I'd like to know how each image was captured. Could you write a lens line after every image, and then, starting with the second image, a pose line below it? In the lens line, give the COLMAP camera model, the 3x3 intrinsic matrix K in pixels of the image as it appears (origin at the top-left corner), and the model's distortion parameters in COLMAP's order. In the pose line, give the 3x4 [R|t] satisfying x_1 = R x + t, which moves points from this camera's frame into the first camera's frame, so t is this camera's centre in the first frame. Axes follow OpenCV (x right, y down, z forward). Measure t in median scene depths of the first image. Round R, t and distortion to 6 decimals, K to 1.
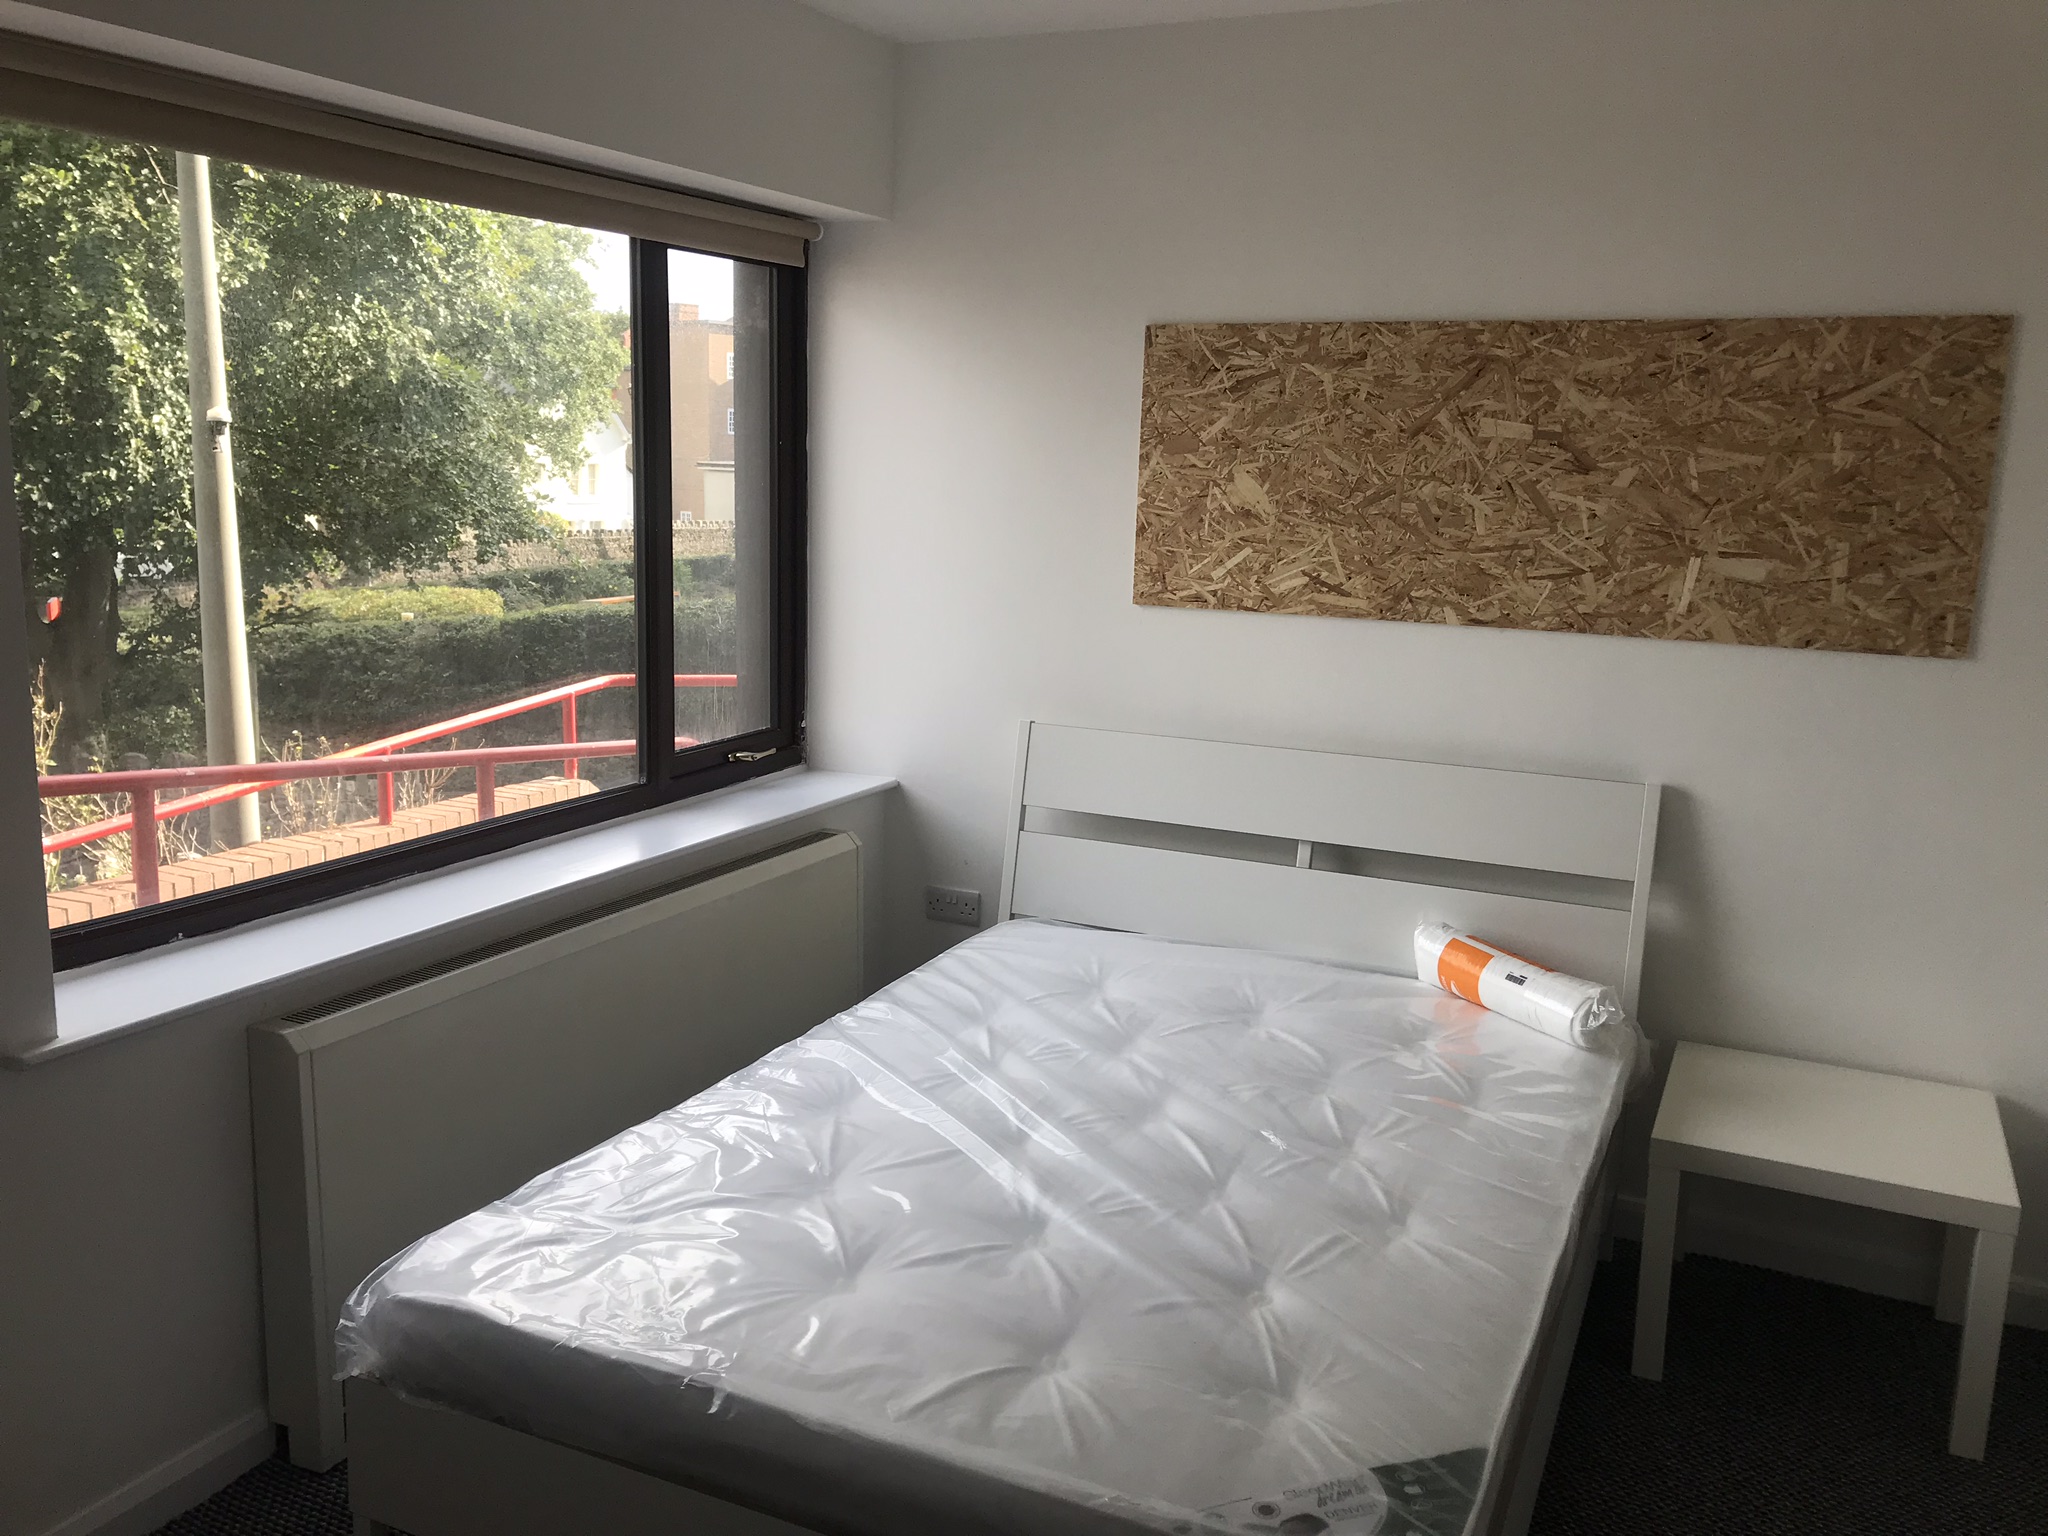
lens RADIAL K [[1687.4, 0, 1024.0], [0, 1687.4, 768.0], [0, 0, 1]] dist [-0.124804, 0.178046]
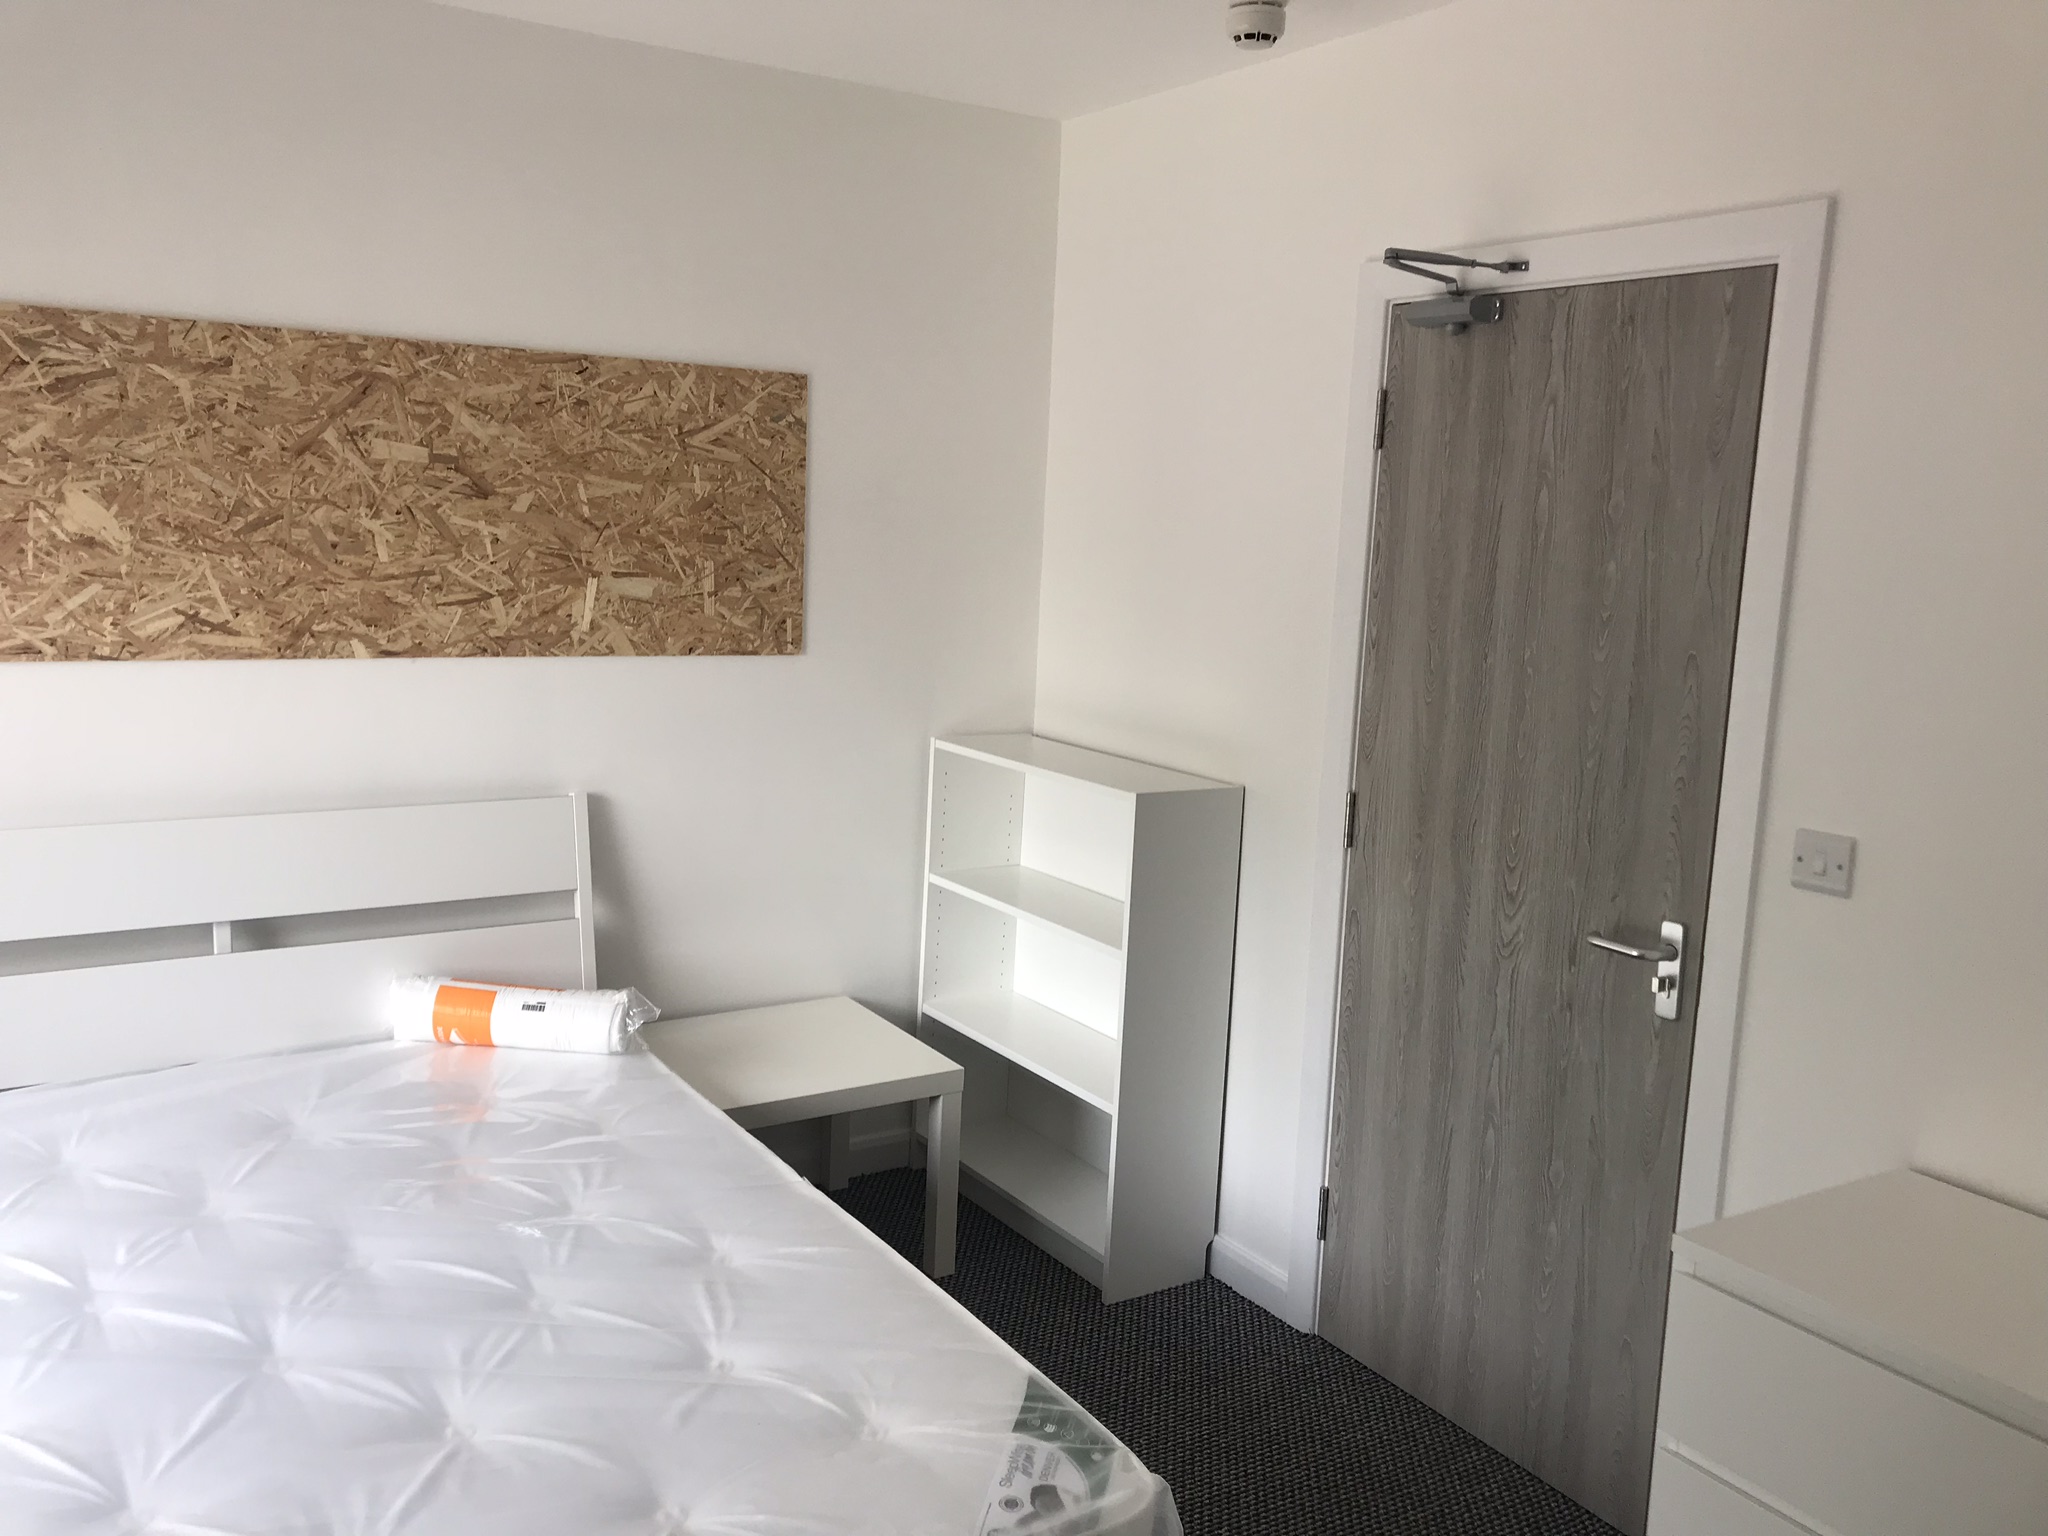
lens RADIAL K [[1681.5, 0, 1023.8], [0, 1681.5, 717.6], [0, 0, 1]] dist [0.000507, 0.007311]
pose [[0.512753, -0.100477, 0.852636, -0.372439], [0.123821, 0.991400, 0.042367, -0.048385], [-0.849560, 0.083850, 0.520784, 0.205200]]
